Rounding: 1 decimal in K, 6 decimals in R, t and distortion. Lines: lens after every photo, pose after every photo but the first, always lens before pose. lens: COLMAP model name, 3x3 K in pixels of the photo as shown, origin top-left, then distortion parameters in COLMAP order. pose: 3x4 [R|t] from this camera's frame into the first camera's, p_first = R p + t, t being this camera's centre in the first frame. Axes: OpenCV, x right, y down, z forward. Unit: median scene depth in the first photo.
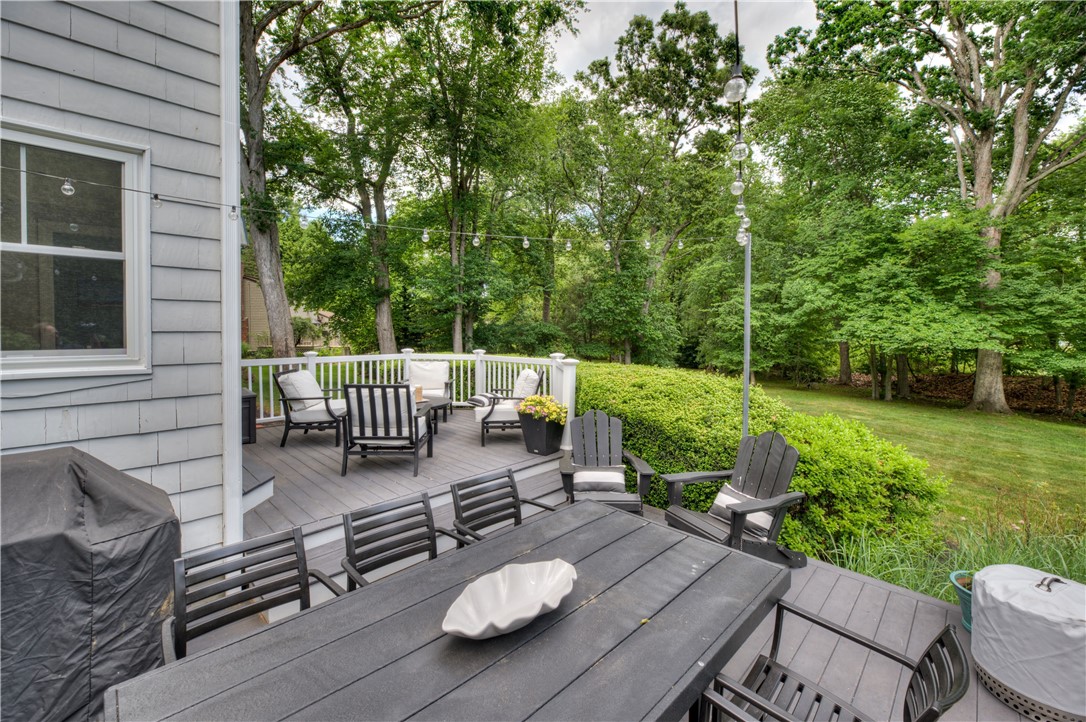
lens RADIAL K [[450.7, 0, 539.1], [0, 450.7, 337.8], [0, 0, 1]] dist [0.000326, 0.000022]
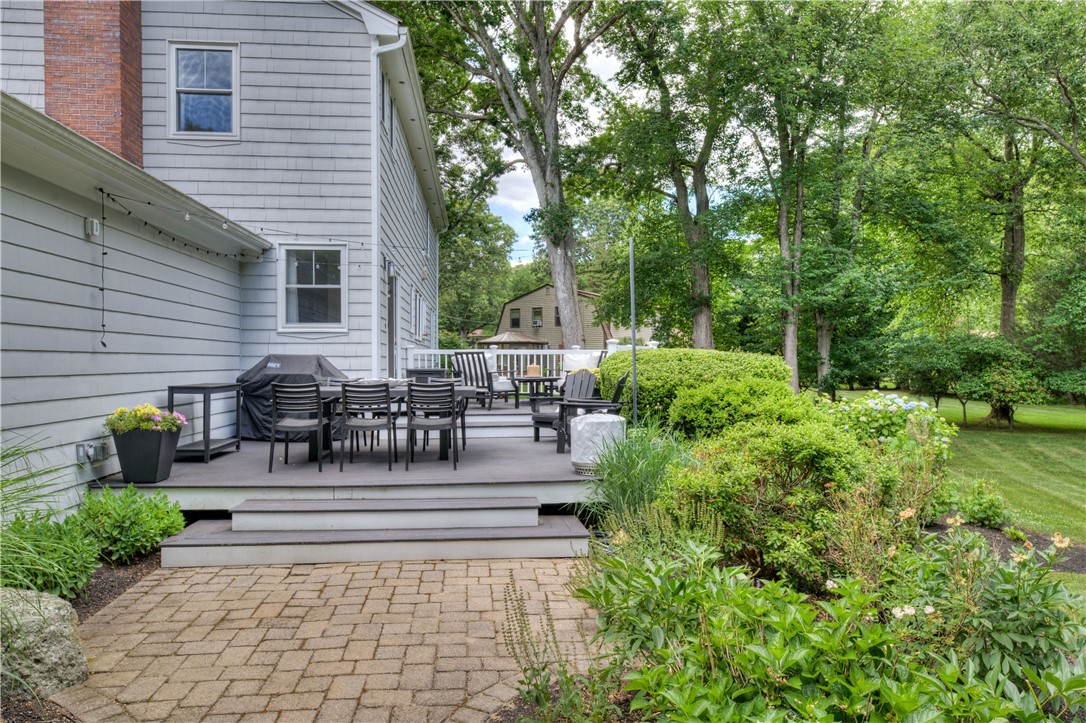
lens RADIAL K [[710.5, 0, 543.0], [0, 710.5, 361.5], [0, 0, 1]] dist [-0.007538, -0.001113]
pose [[0.767848, -0.007391, -0.640589, 0.331150], [-0.005042, 0.999833, -0.017580, 0.040512], [0.640612, 0.016729, 0.767683, -0.176647]]
